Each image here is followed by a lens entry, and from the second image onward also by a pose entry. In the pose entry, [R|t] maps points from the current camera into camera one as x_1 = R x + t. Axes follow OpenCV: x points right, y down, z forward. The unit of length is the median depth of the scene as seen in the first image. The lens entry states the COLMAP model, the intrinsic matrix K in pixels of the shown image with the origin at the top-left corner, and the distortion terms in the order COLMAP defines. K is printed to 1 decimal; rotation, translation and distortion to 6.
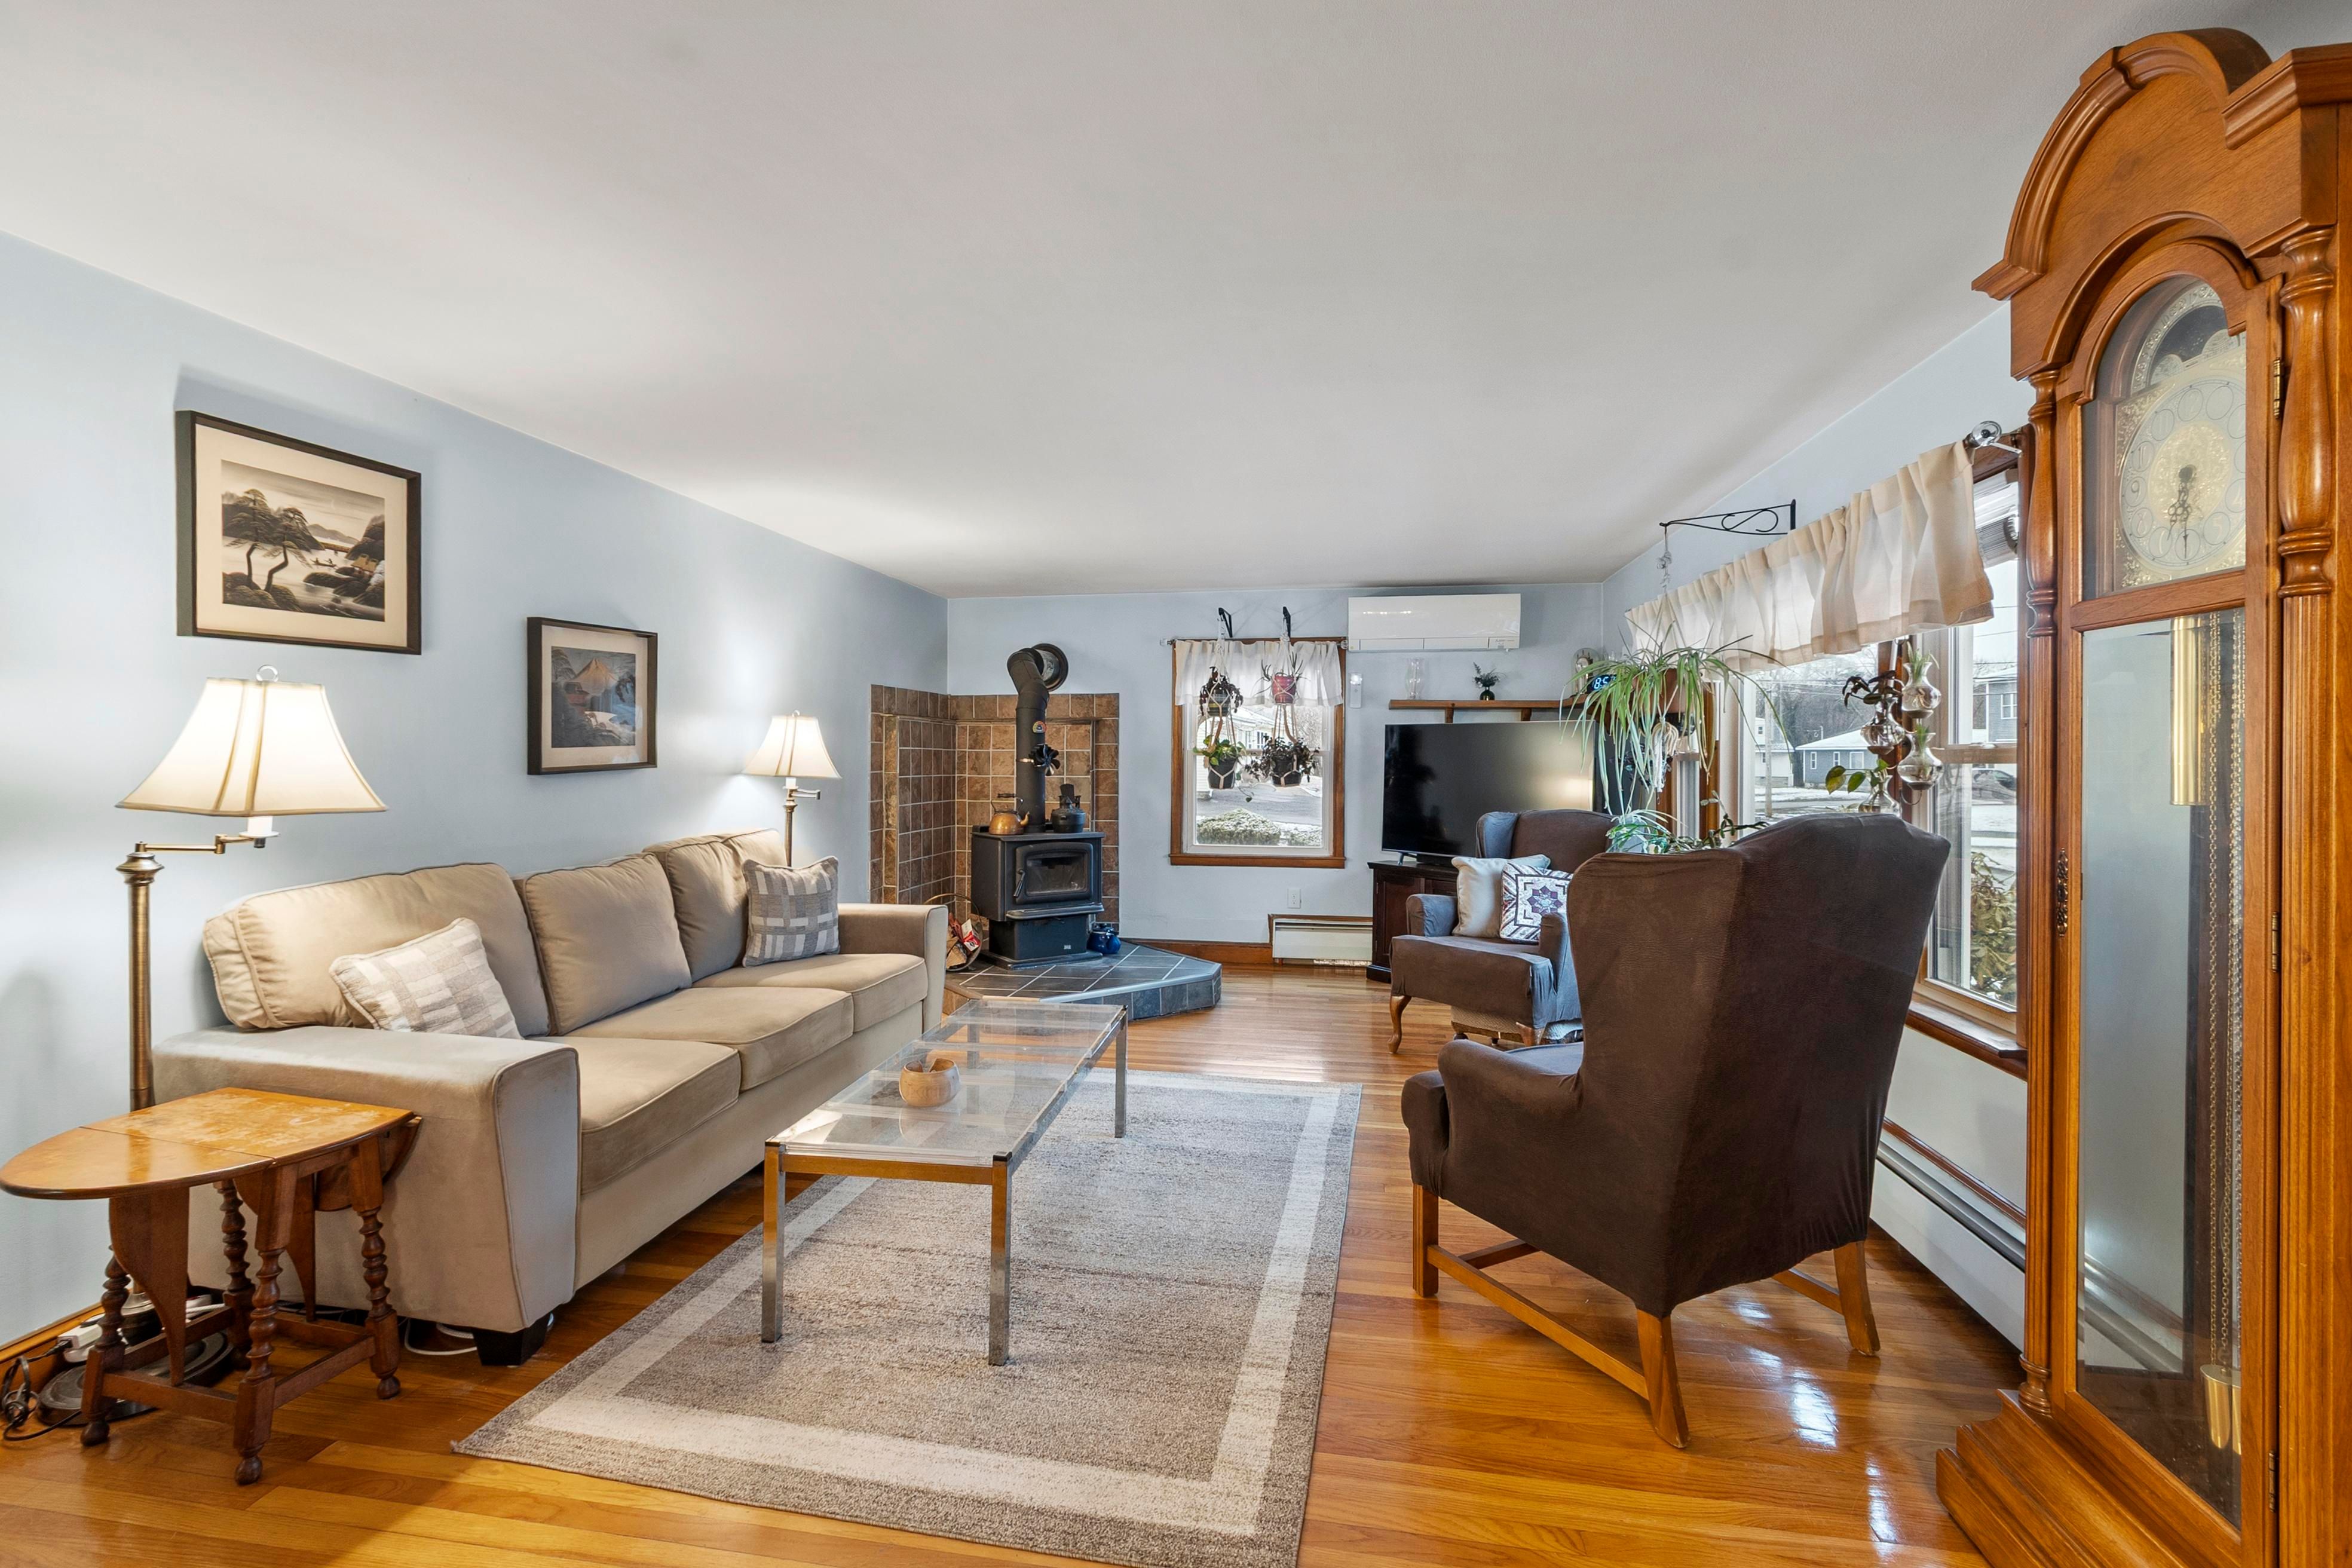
lens RADIAL K [[1066.8, 0, 1154.7], [0, 1066.8, 763.3], [0, 0, 1]] dist [0.000218, 0.000137]
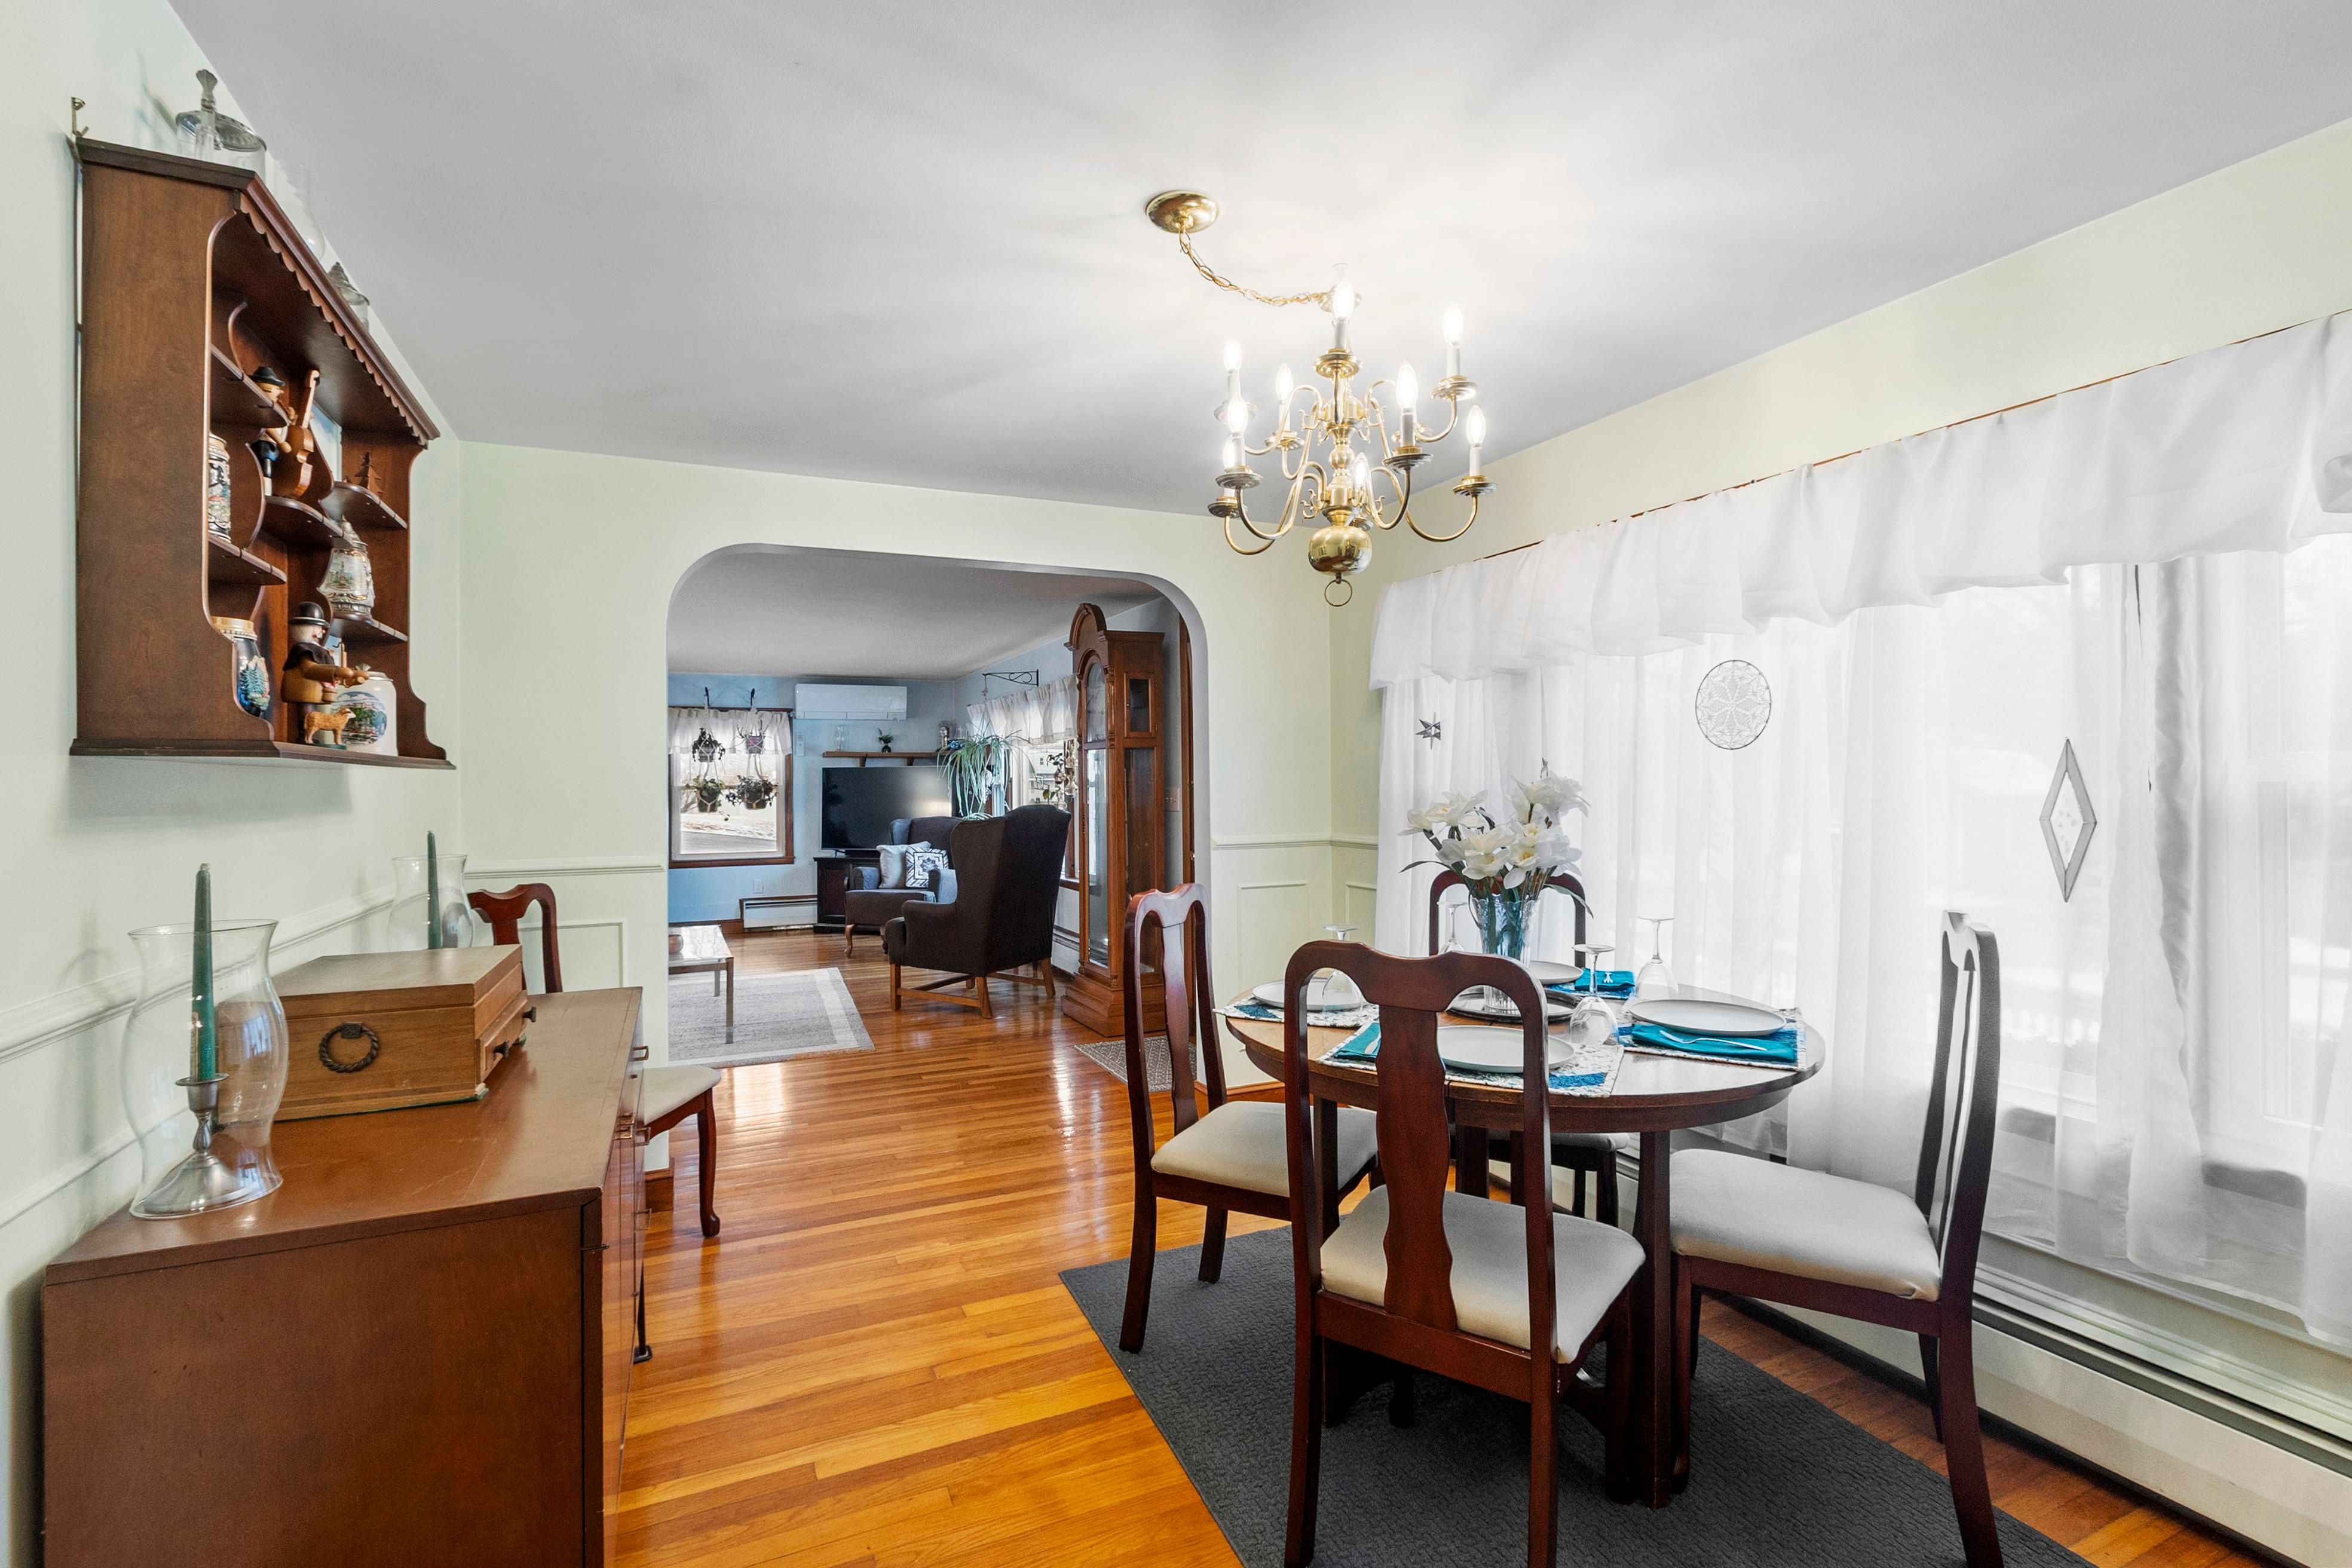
lens RADIAL K [[1078.4, 0, 1176.0], [0, 1078.4, 784.0], [0, 0, 1]] dist [-0.000915, 0.000151]
pose [[0.821434, -0.008701, 0.570237, -0.251598], [0.015395, 0.999858, -0.006920, 0.005926], [-0.570095, 0.014463, 0.821451, -0.565525]]
